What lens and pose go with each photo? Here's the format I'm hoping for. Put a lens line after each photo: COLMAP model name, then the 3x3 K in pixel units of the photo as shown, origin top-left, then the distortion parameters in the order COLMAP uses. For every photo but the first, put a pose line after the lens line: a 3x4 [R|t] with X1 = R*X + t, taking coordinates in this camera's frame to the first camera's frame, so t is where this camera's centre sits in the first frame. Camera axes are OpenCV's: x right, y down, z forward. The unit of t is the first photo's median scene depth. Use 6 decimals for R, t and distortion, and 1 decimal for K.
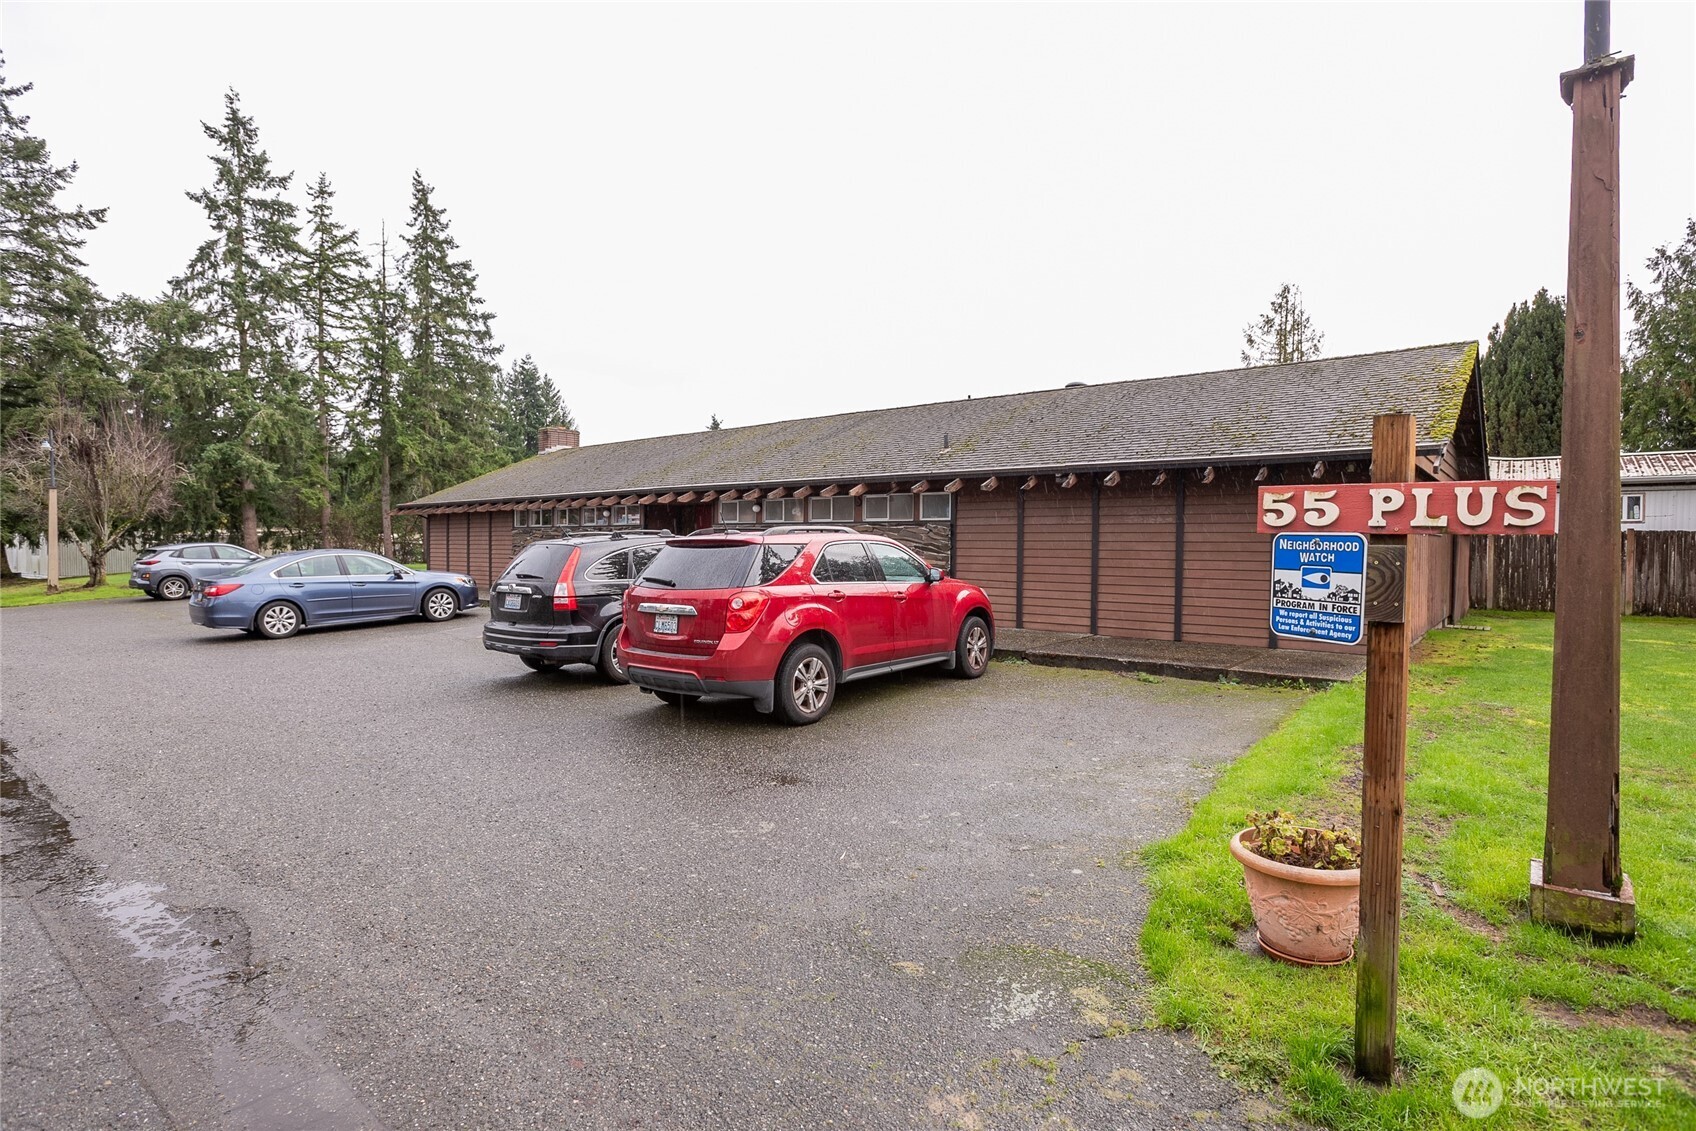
lens RADIAL K [[847.6, 0, 845.5], [0, 847.6, 570.3], [0, 0, 1]] dist [0.000917, 0.000088]
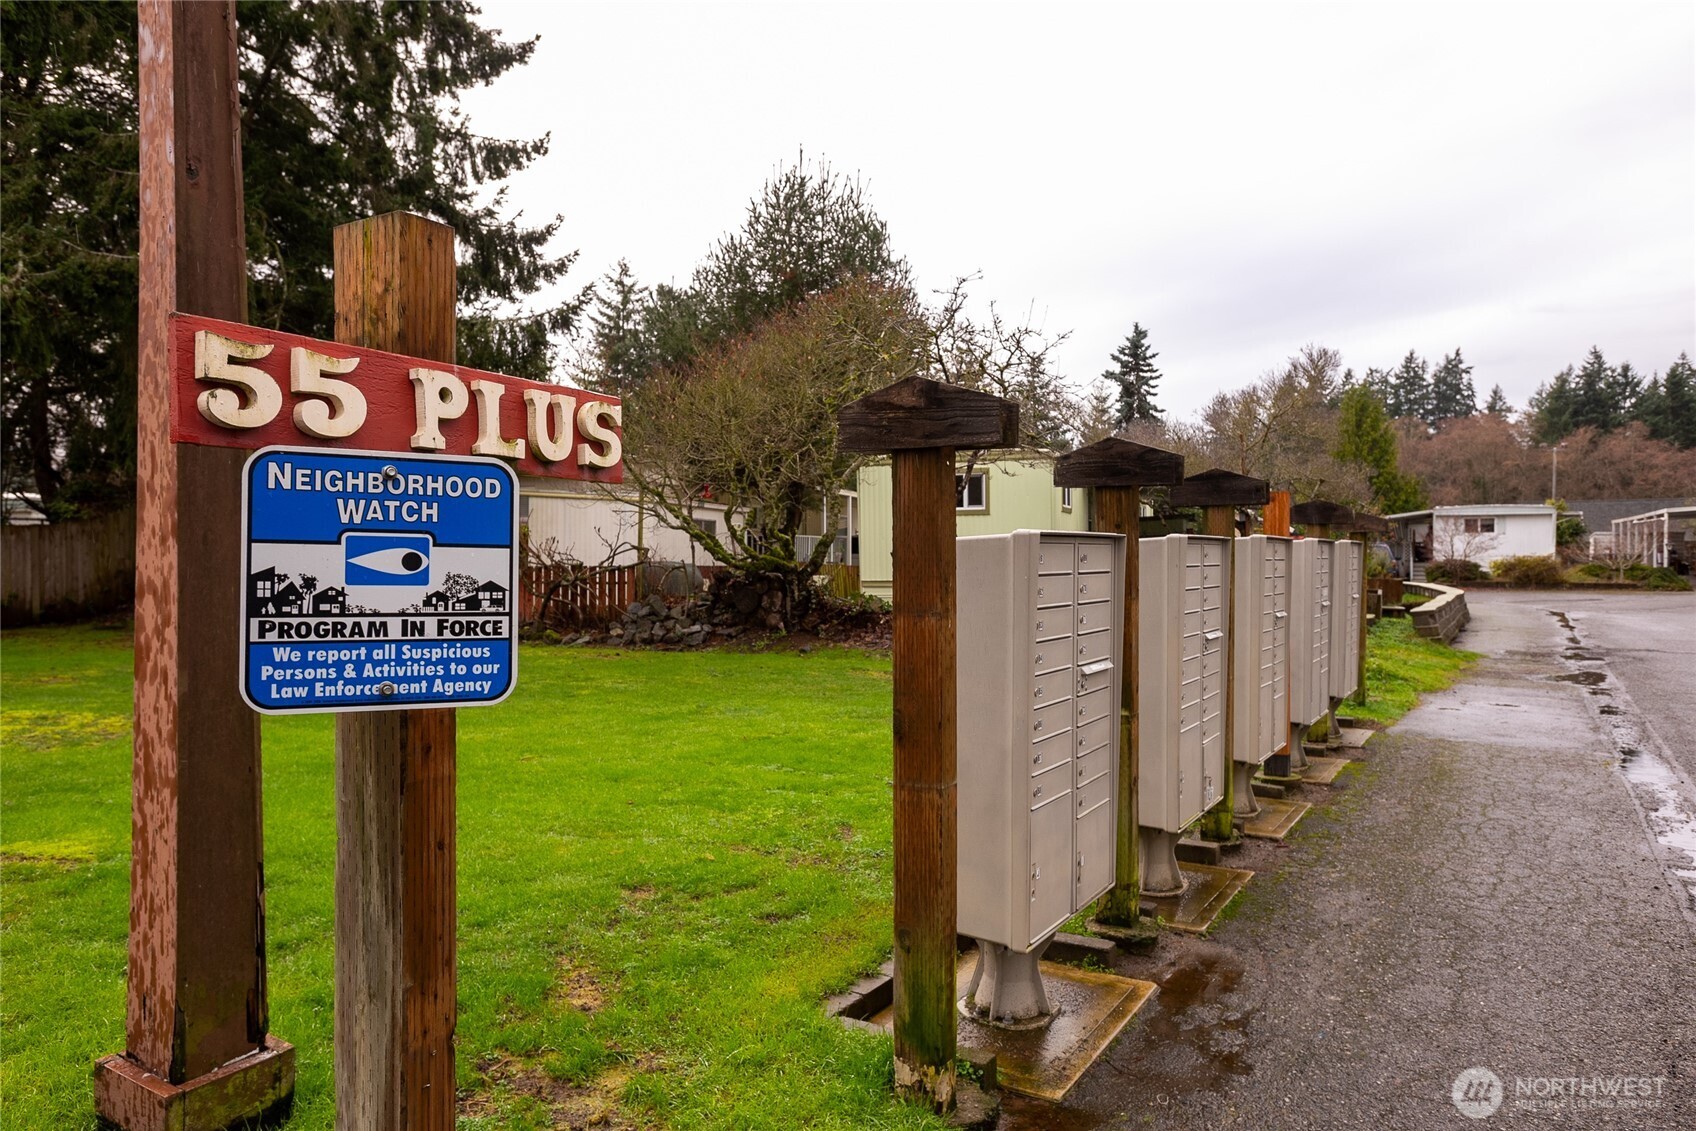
lens RADIAL K [[1138.2, 0, 848.0], [0, 1138.2, 560.0], [0, 0, 1]] dist [0.005614, 0.001511]
pose [[-0.149730, -0.010118, 0.988675, -0.032868], [0.022675, 0.999650, 0.013664, 0.006078], [-0.988467, 0.024464, -0.149448, 0.847241]]
